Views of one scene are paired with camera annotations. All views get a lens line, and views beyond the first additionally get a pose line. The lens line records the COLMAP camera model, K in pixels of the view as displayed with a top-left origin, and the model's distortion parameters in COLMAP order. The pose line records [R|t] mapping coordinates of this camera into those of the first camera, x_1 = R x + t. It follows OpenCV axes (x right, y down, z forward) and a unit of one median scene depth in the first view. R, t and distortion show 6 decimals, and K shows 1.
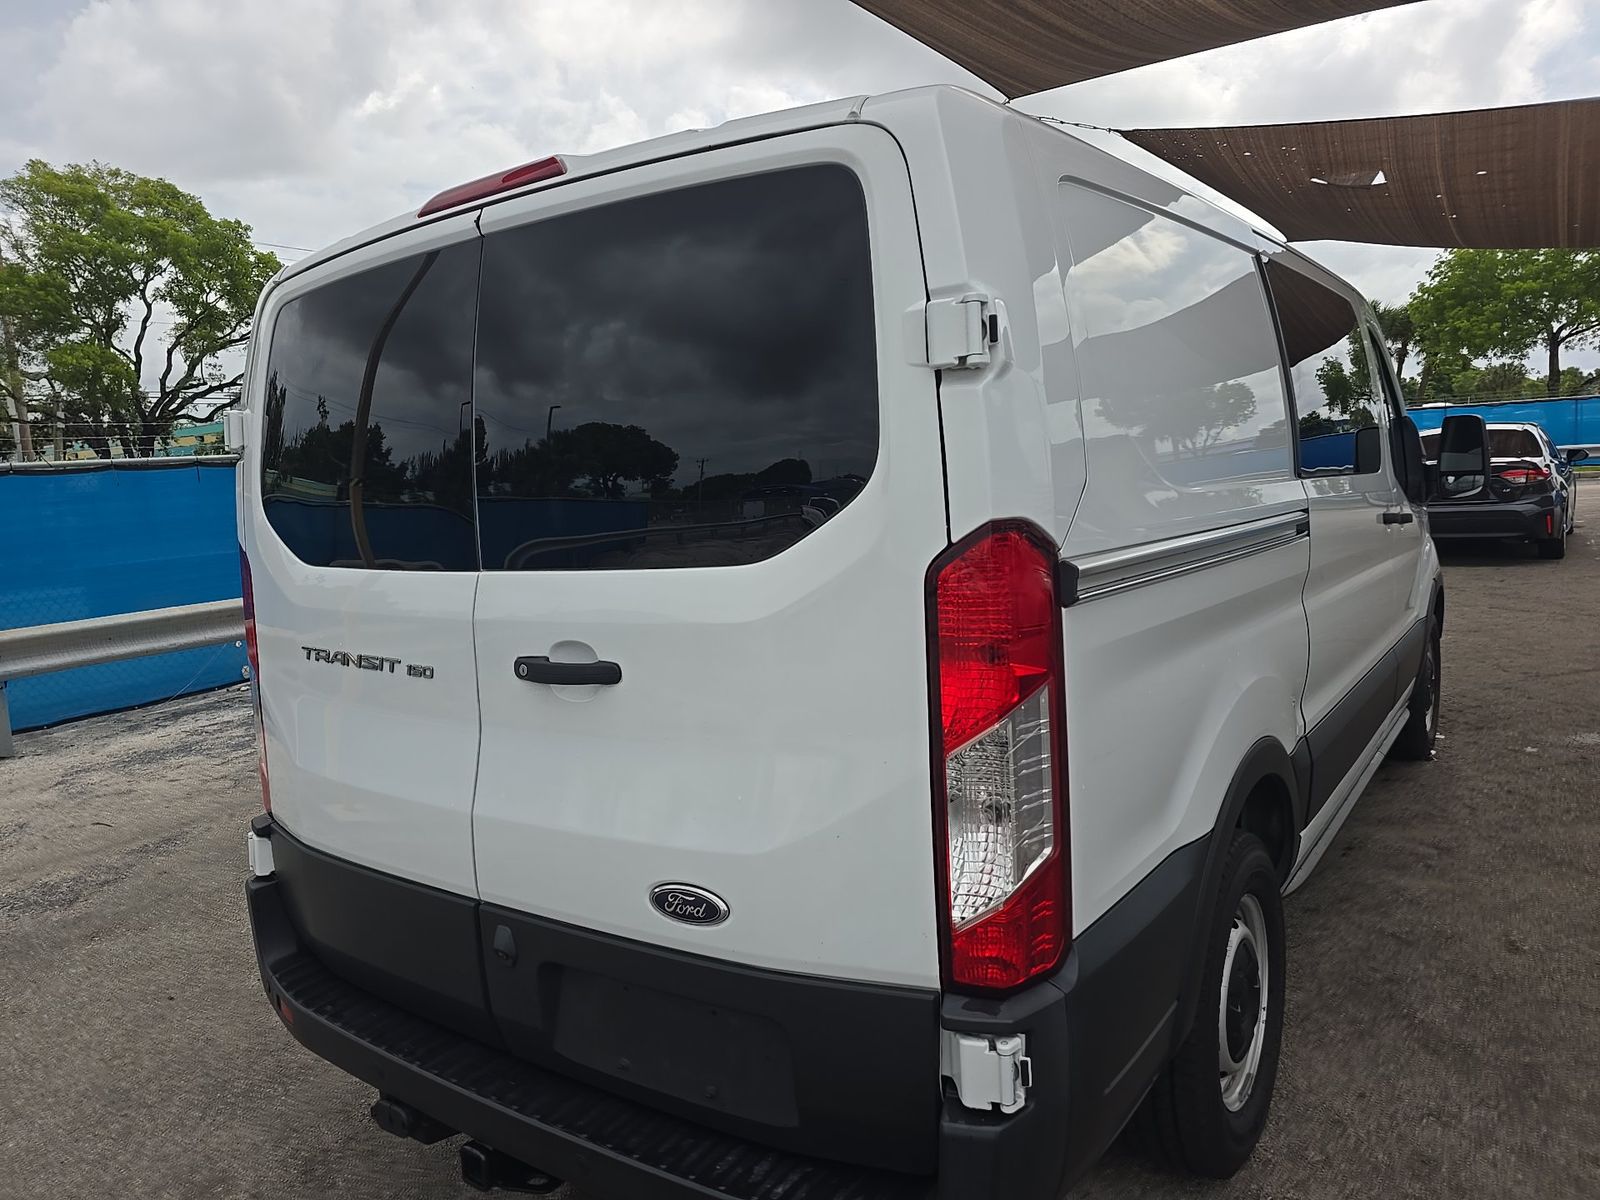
lens RADIAL K [[1084.9, 0, 791.5], [0, 1084.9, 599.2], [0, 0, 1]] dist [0.075556, -0.067861]
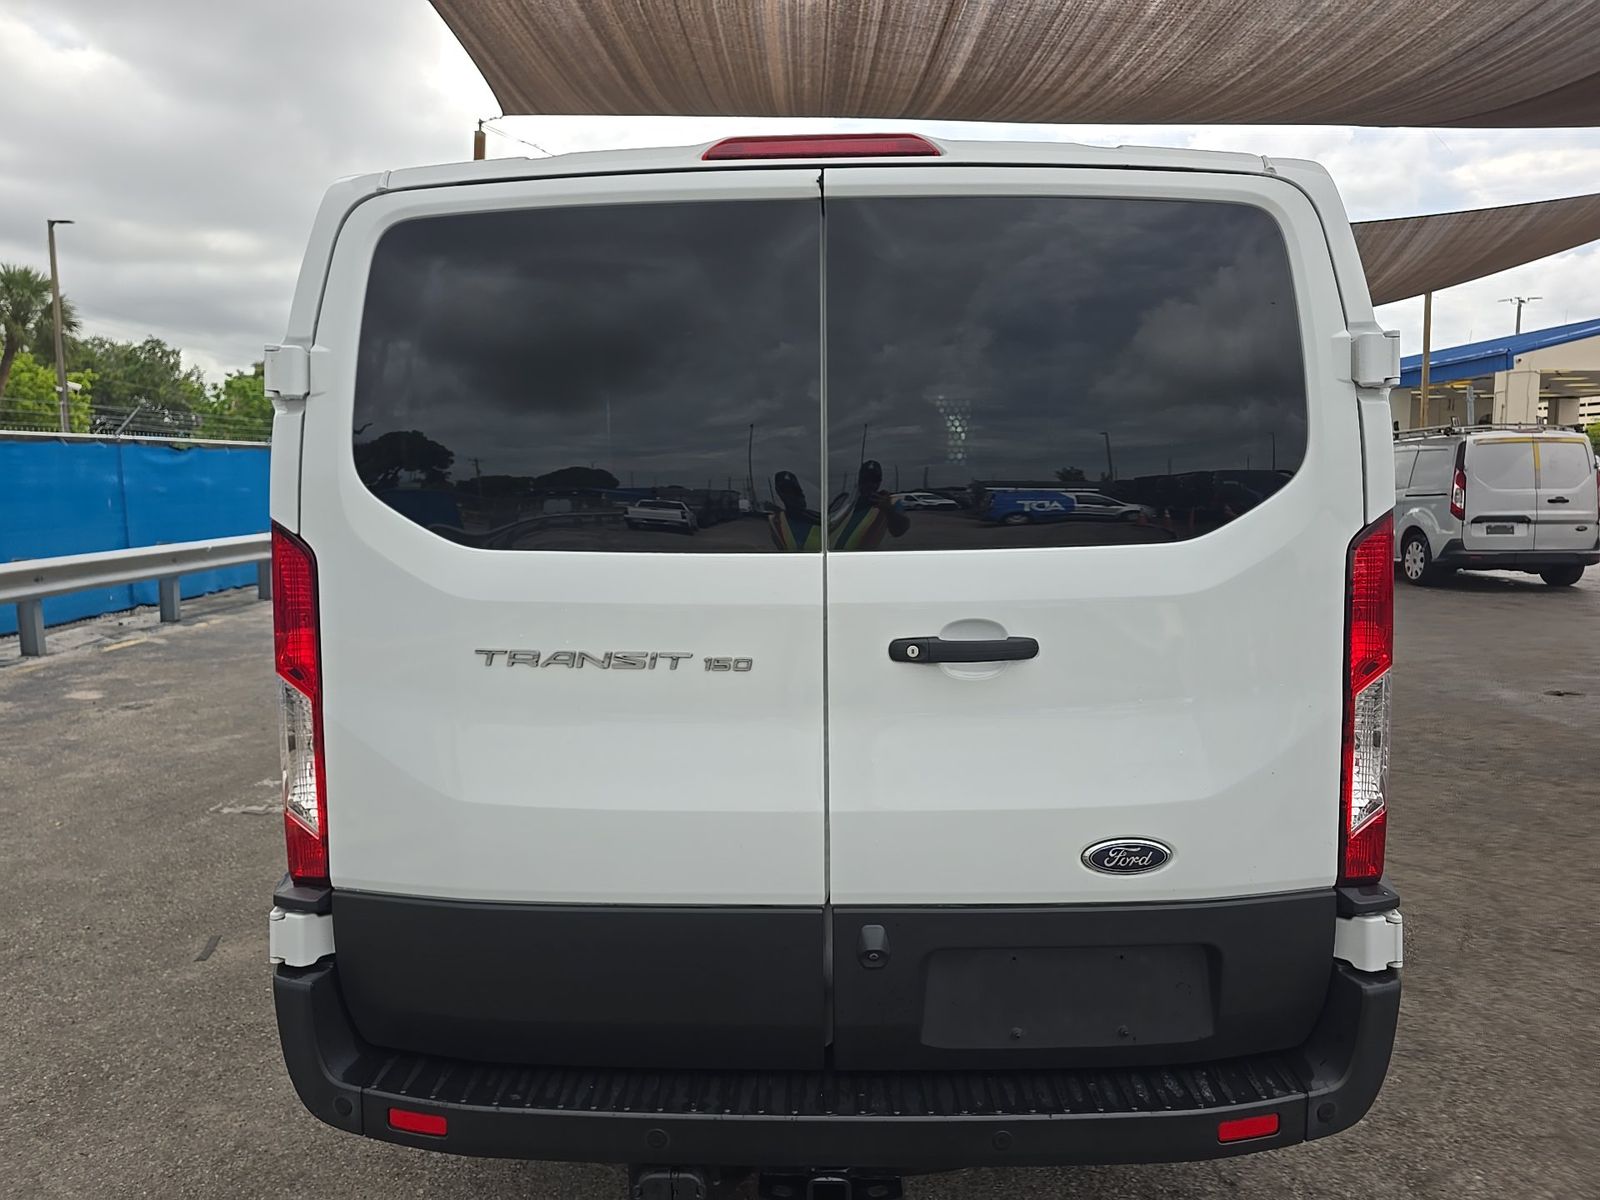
lens RADIAL K [[1078.0, 0, 800.0], [0, 1078.0, 600.0], [0, 0, 1]] dist [0.067269, -0.061904]
pose [[0.822051, -0.010657, 0.569313, -0.791373], [0.024313, 0.999570, -0.016395, 0.028825], [-0.568894, 0.027319, 0.821957, 0.238098]]
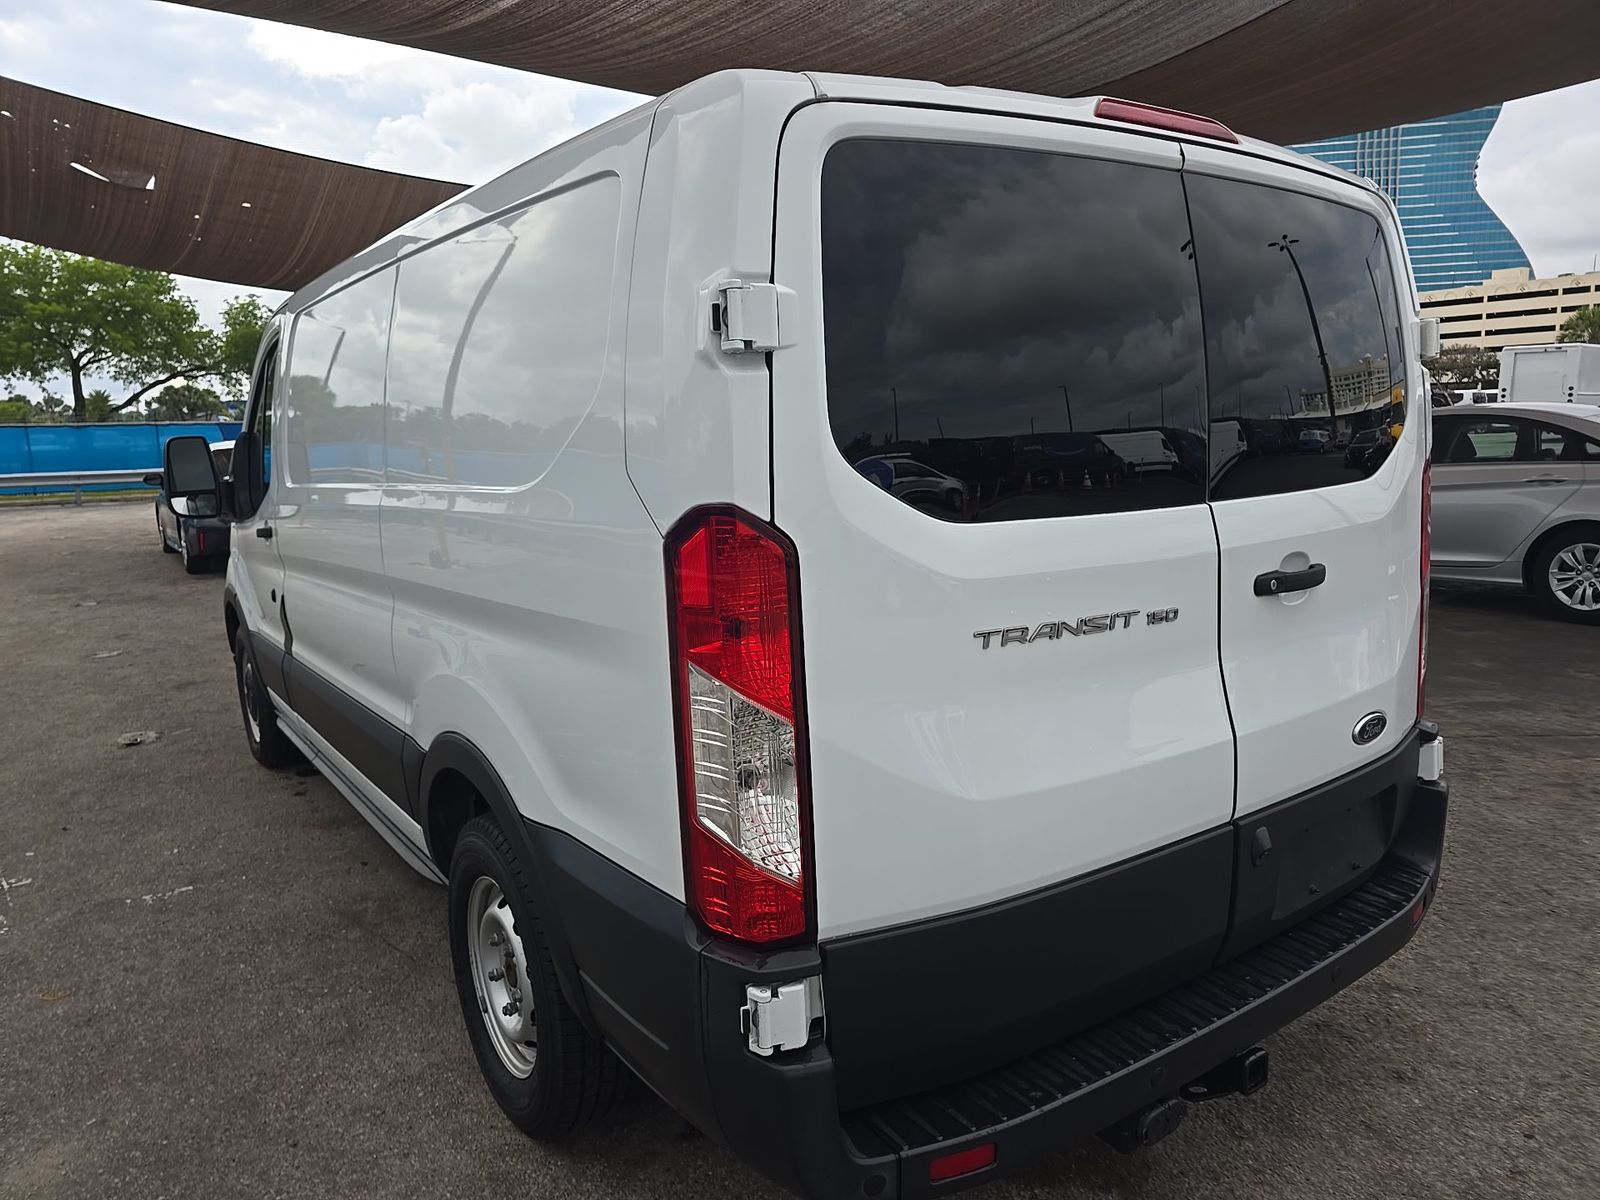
lens RADIAL K [[1084.9, 0, 791.5], [0, 1084.9, 599.2], [0, 0, 1]] dist [0.075556, -0.067861]
pose [[0.325494, -0.096630, 0.940594, -1.312937], [0.120605, 0.990882, 0.060060, -0.042521], [-0.937821, 0.093891, 0.334180, 0.980548]]
